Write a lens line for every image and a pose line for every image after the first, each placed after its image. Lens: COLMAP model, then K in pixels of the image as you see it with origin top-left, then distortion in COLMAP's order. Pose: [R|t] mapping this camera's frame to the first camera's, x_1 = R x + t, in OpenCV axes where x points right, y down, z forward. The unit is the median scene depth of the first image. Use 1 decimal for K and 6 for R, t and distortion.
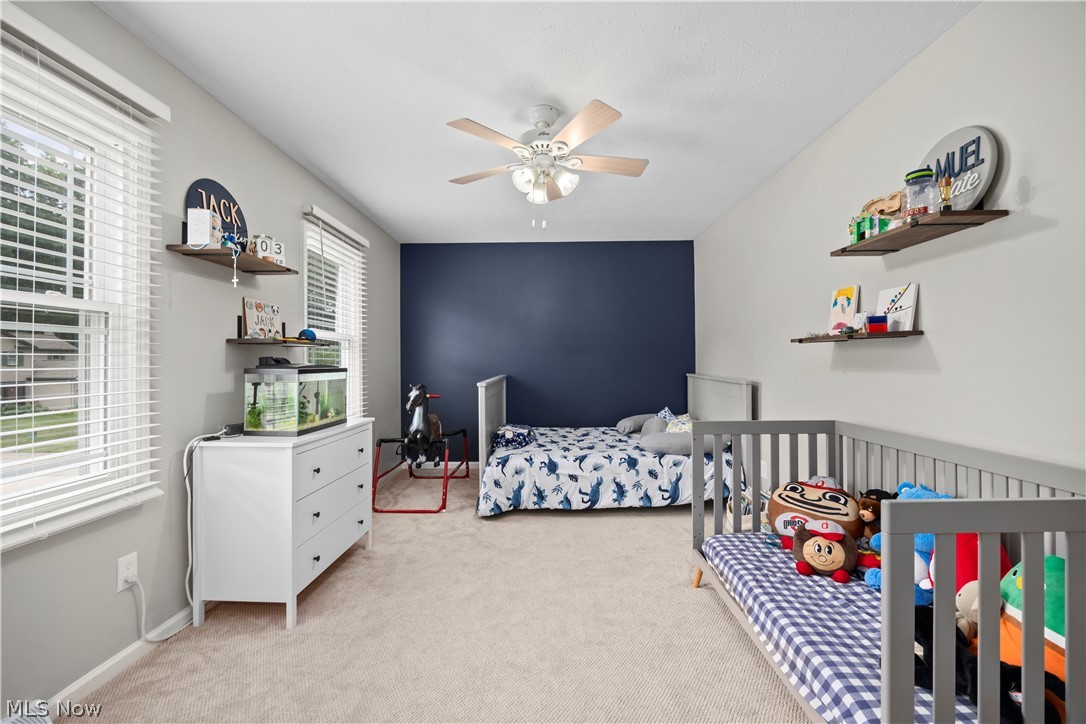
lens RADIAL K [[454.7, 0, 544.7], [0, 454.7, 368.0], [0, 0, 1]] dist [-0.013757, 0.000285]
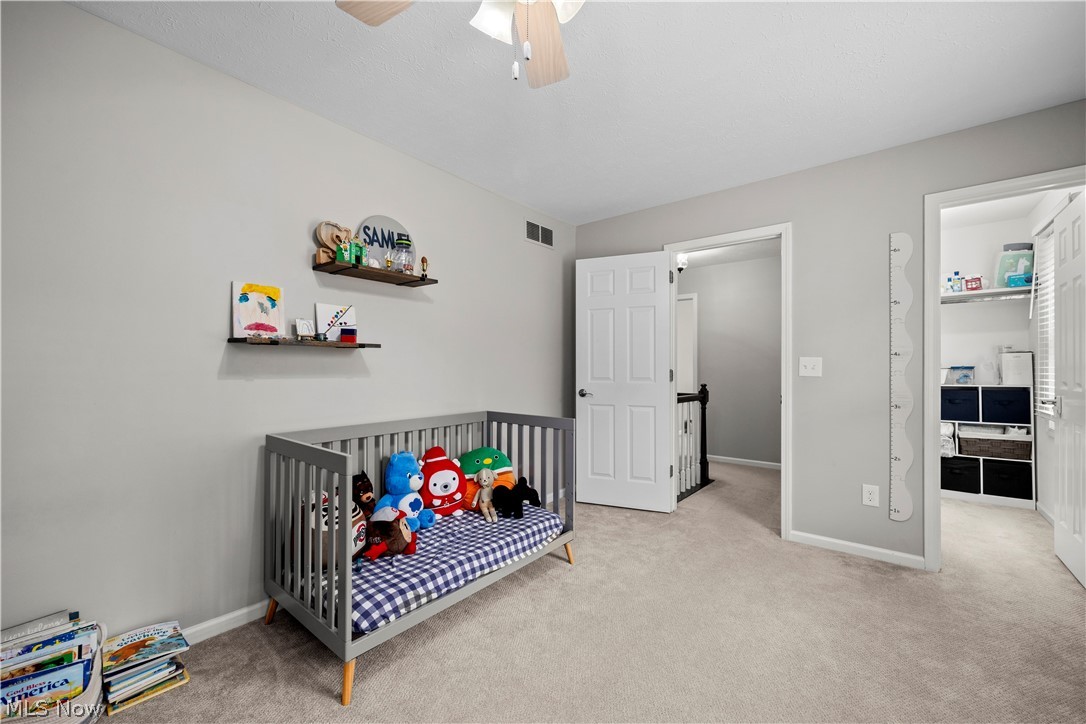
lens RADIAL K [[433.8, 0, 544.1], [0, 433.8, 369.8], [0, 0, 1]] dist [-0.001953, 0.000018]
pose [[-0.792246, -0.001383, 0.610200, -0.303492], [0.007898, 0.999890, 0.012521, -0.017129], [-0.610150, 0.014739, -0.792149, 1.378772]]
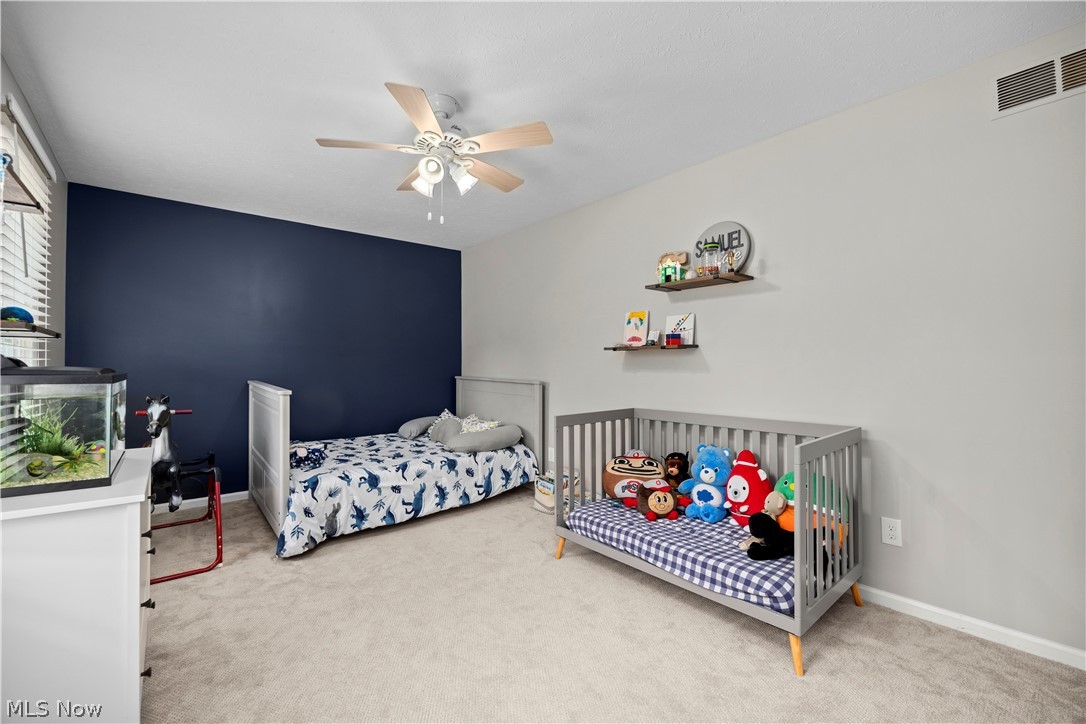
lens RADIAL K [[454.7, 0, 544.7], [0, 454.7, 368.0], [0, 0, 1]] dist [-0.013757, 0.000285]
pose [[0.753511, -0.001699, 0.657433, -0.474412], [0.006628, 0.999965, -0.005012, 0.000247], [-0.657402, 0.008134, 0.753496, 0.146295]]
